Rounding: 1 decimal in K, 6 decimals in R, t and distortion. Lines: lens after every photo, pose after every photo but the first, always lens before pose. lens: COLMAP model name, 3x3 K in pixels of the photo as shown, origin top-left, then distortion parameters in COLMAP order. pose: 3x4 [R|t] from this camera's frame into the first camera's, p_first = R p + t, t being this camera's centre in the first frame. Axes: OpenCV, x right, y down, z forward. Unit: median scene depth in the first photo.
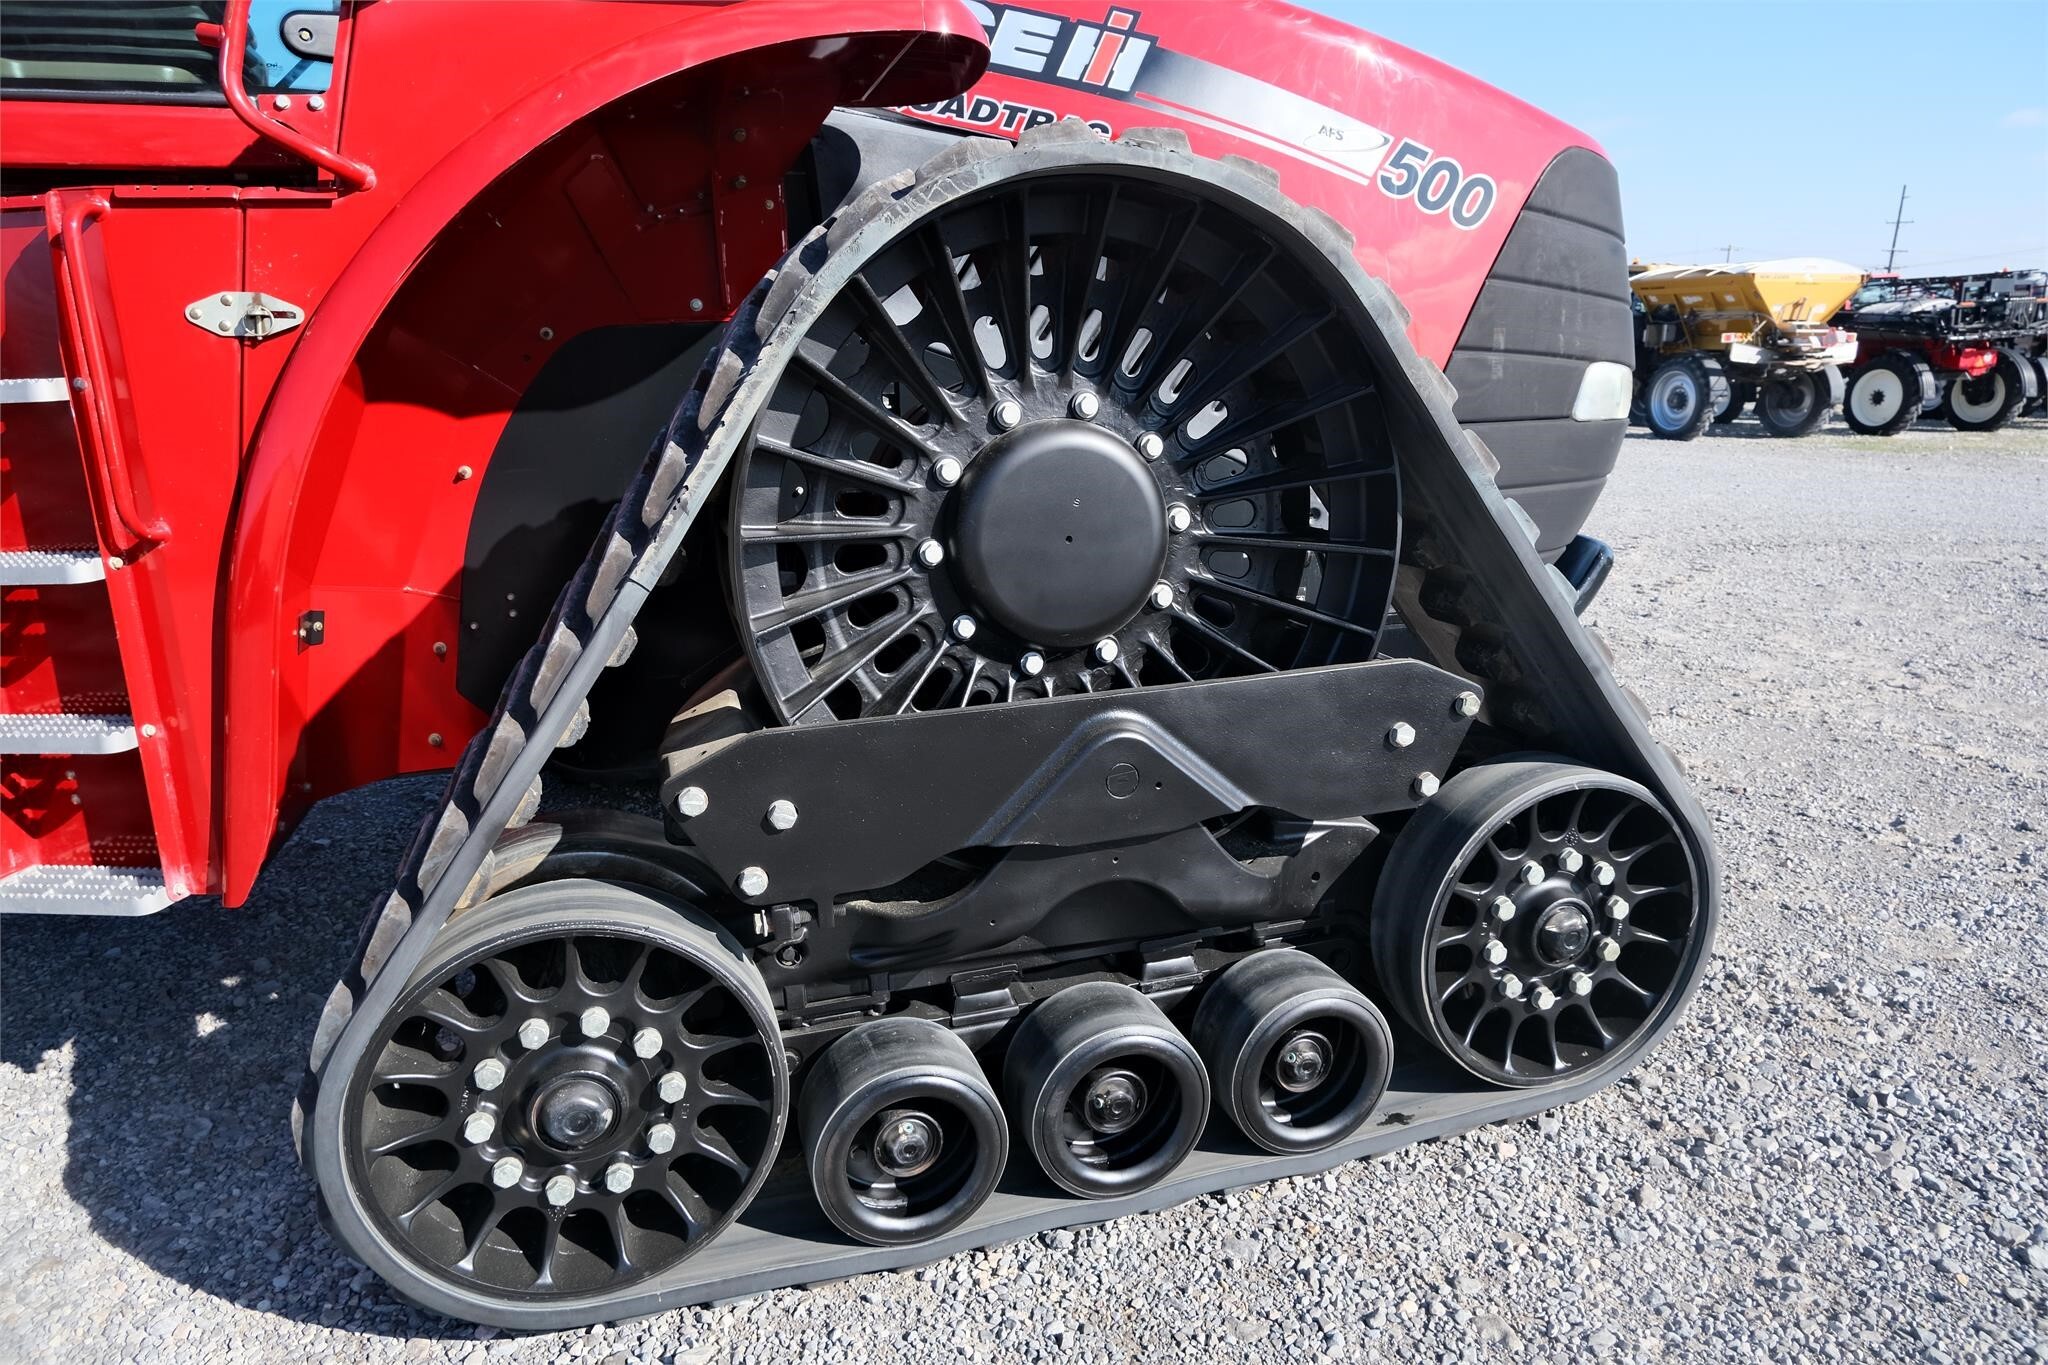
lens RADIAL K [[1278.7, 0, 1025.7], [0, 1278.7, 671.9], [0, 0, 1]] dist [-0.021027, 0.012368]
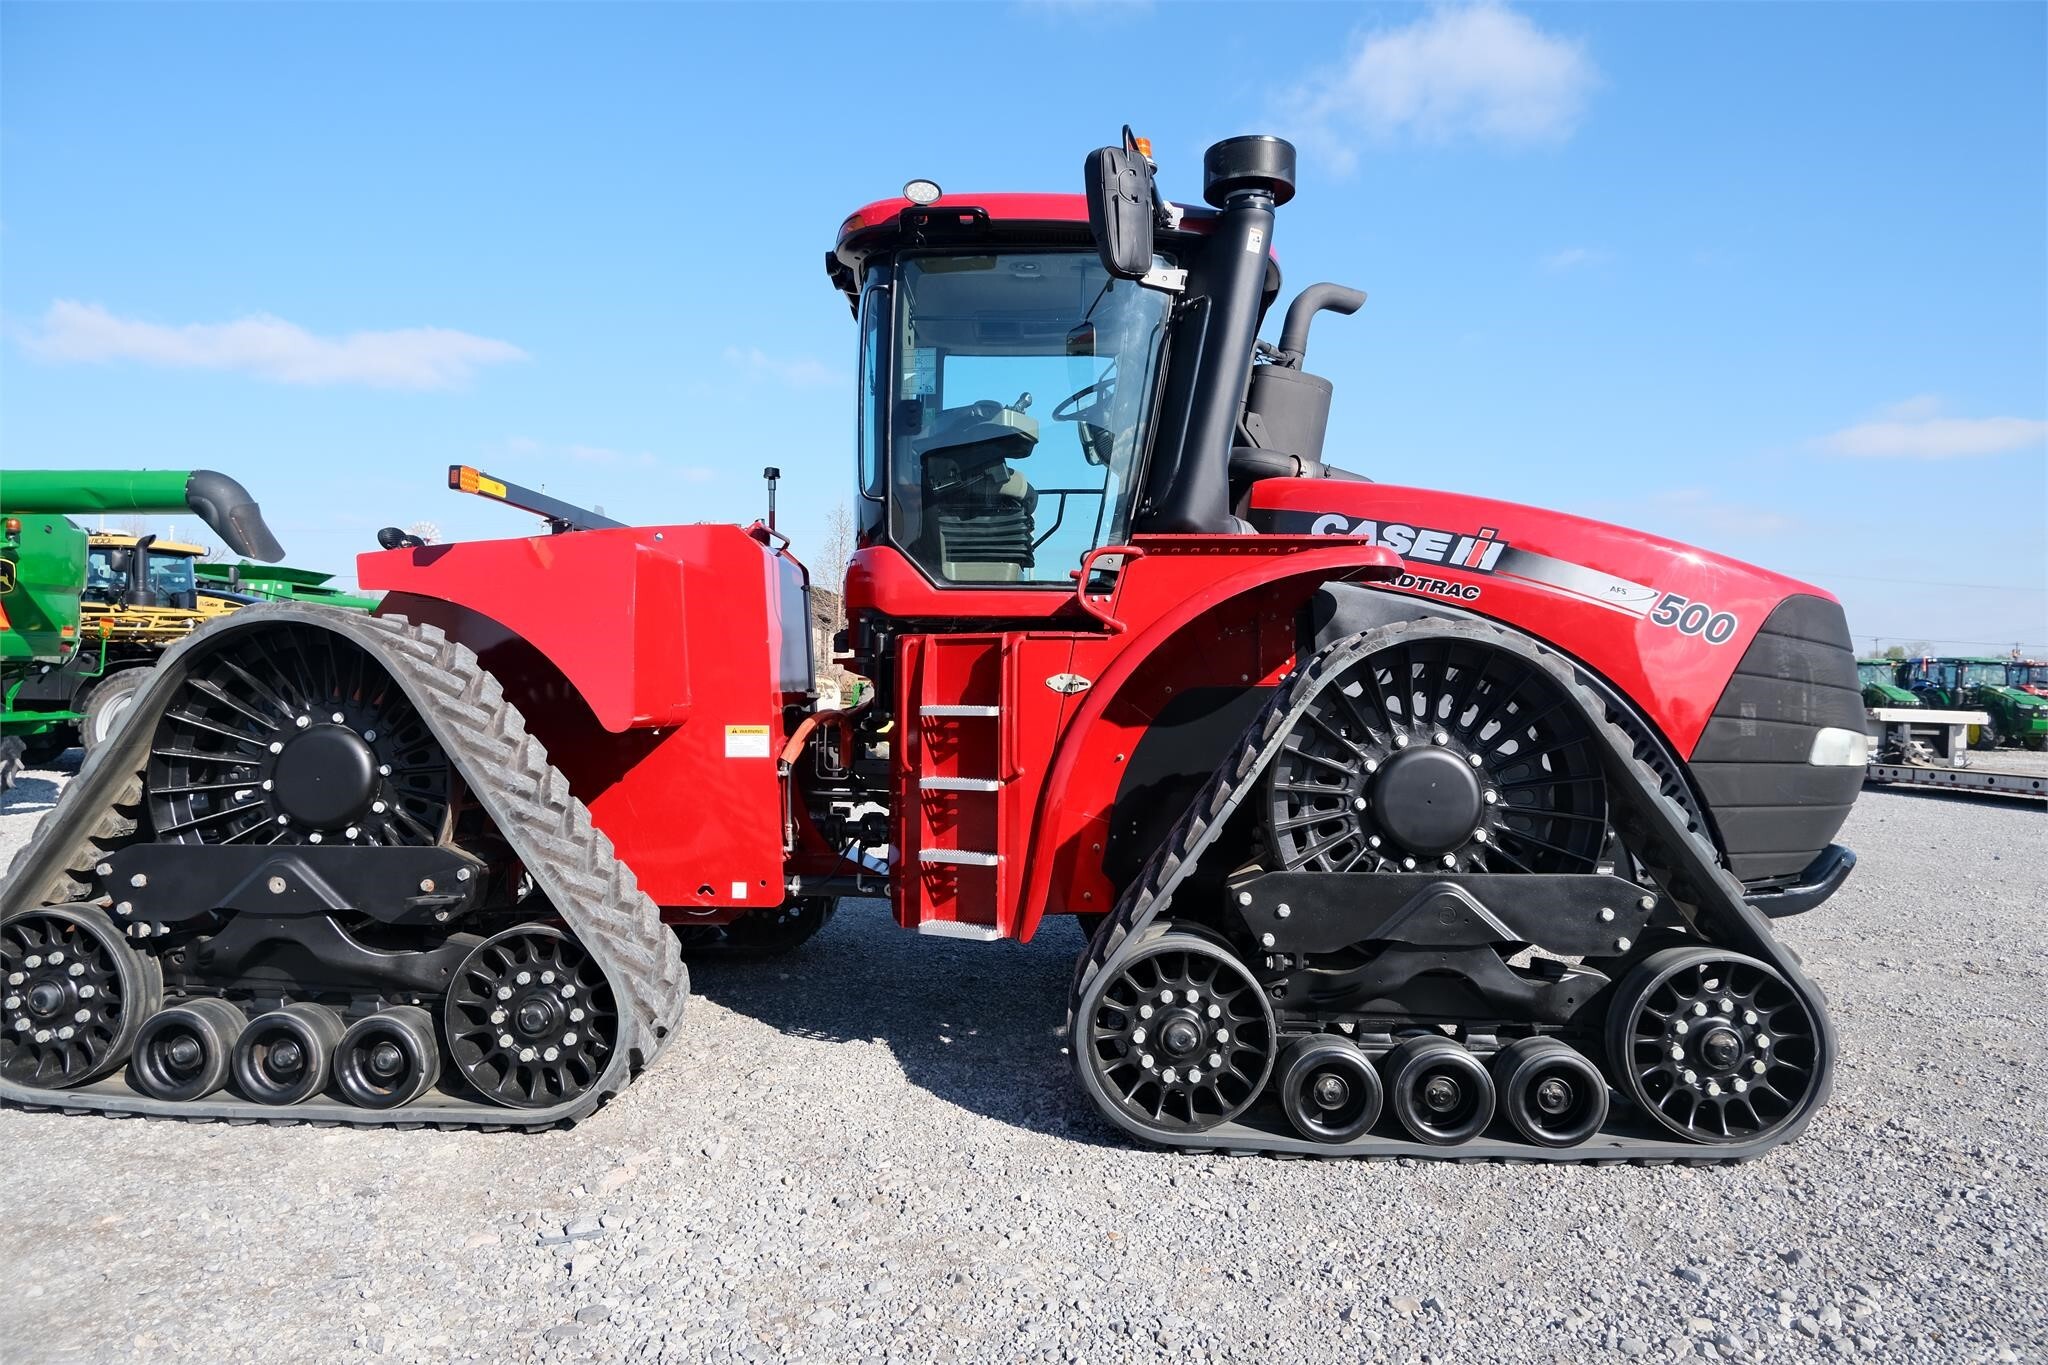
lens RADIAL K [[1287.0, 0, 1018.6], [0, 1287.0, 675.7], [0, 0, 1]] dist [-0.002421, -0.000350]
pose [[0.935504, 0.031957, -0.351867, 0.136175], [-0.116639, 0.968002, -0.222189, 0.235022], [0.333508, 0.248900, 0.909297, -1.147187]]
